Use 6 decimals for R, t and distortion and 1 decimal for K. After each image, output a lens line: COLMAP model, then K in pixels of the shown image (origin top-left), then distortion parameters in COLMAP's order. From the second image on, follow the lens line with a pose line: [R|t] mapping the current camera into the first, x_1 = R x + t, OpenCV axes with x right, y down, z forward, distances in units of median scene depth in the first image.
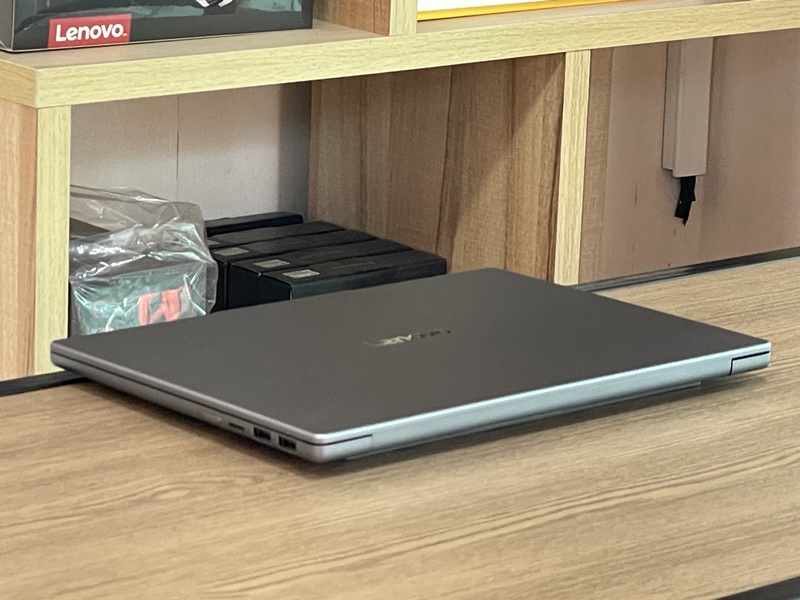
lens RADIAL K [[2988.5, 0, 400.0], [0, 2988.5, 300.0], [0, 0, 1]] dist [0.011902, 0.585973]
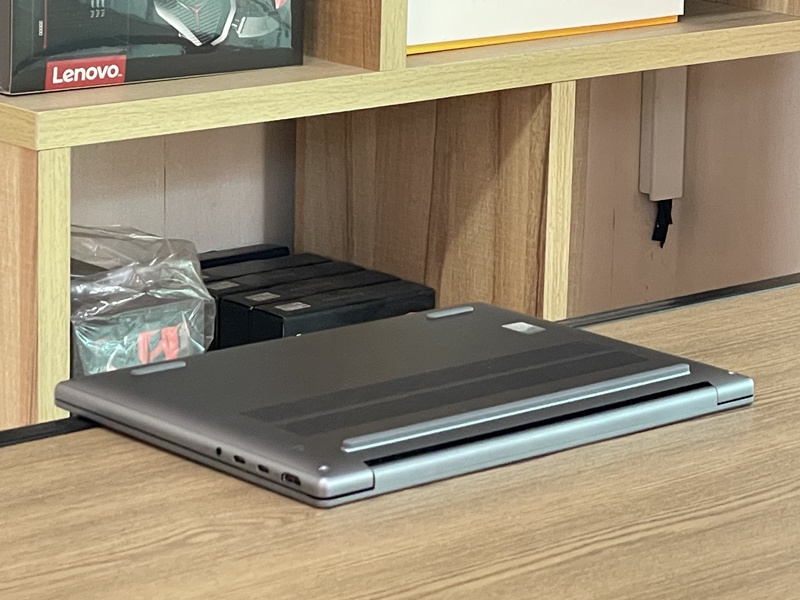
lens RADIAL K [[2988.5, 0, 400.0], [0, 2988.5, 300.0], [0, 0, 1]] dist [0.011902, 0.585973]
pose [[0.999629, -0.018525, 0.019961, -0.019267], [0.018617, 0.999817, -0.004417, -0.006690], [-0.019876, 0.004787, 0.999791, -0.011369]]
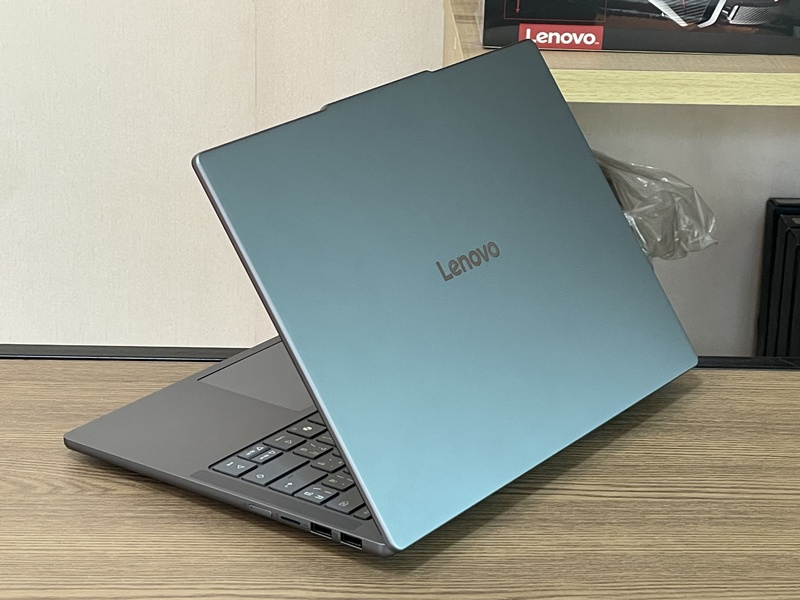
lens RADIAL K [[2169.2, 0, 400.0], [0, 2169.2, 300.0], [0, 0, 1]] dist [0.006784, 1.824643]
pose [[0.780148, 0.208014, -0.589999, 0.363488], [-0.148859, 0.977738, 0.147884, -0.105326], [0.607626, -0.027544, 0.793745, 0.294114]]
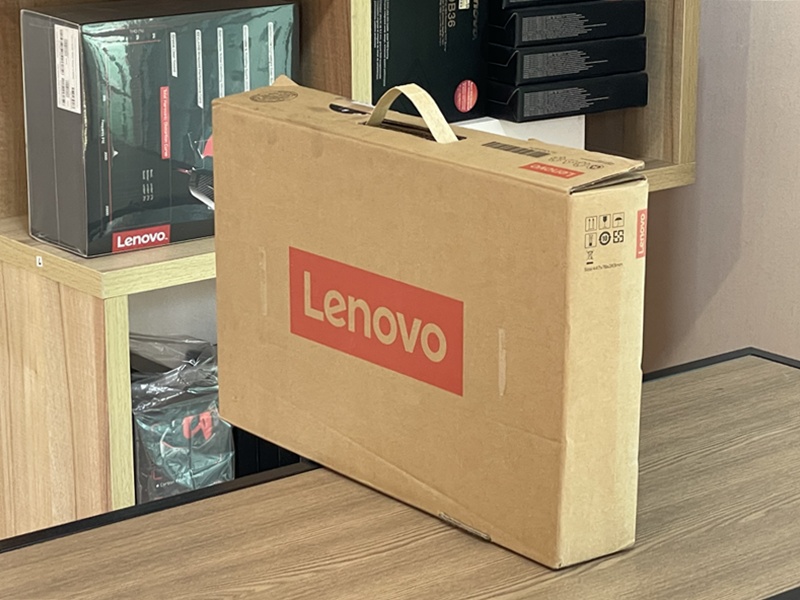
lens RADIAL K [[2275.9, 0, 400.0], [0, 2275.9, 300.0], [0, 0, 1]] dist [-0.049378, 0.133454]
pose [[0.998458, -0.034788, -0.043269, 0.068249], [0.035634, 0.999185, 0.018940, -0.076560], [0.042575, -0.020453, 0.998884, -0.097365]]
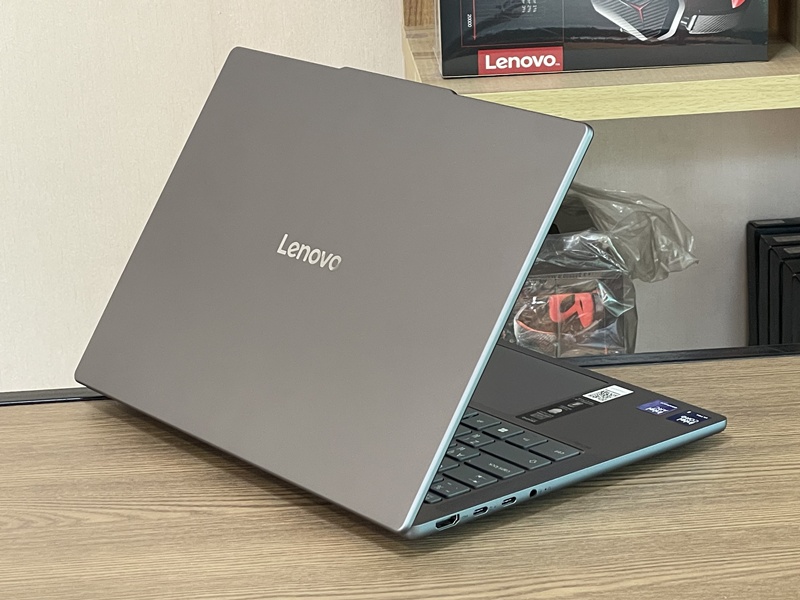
lens RADIAL K [[2169.2, 0, 400.0], [0, 2169.2, 300.0], [0, 0, 1]] dist [0.006784, 1.824643]
pose [[0.792987, 0.112145, -0.598828, 0.365461], [-0.070395, 0.993195, 0.092781, -0.072920], [0.605158, -0.031420, 0.795485, 0.311169]]
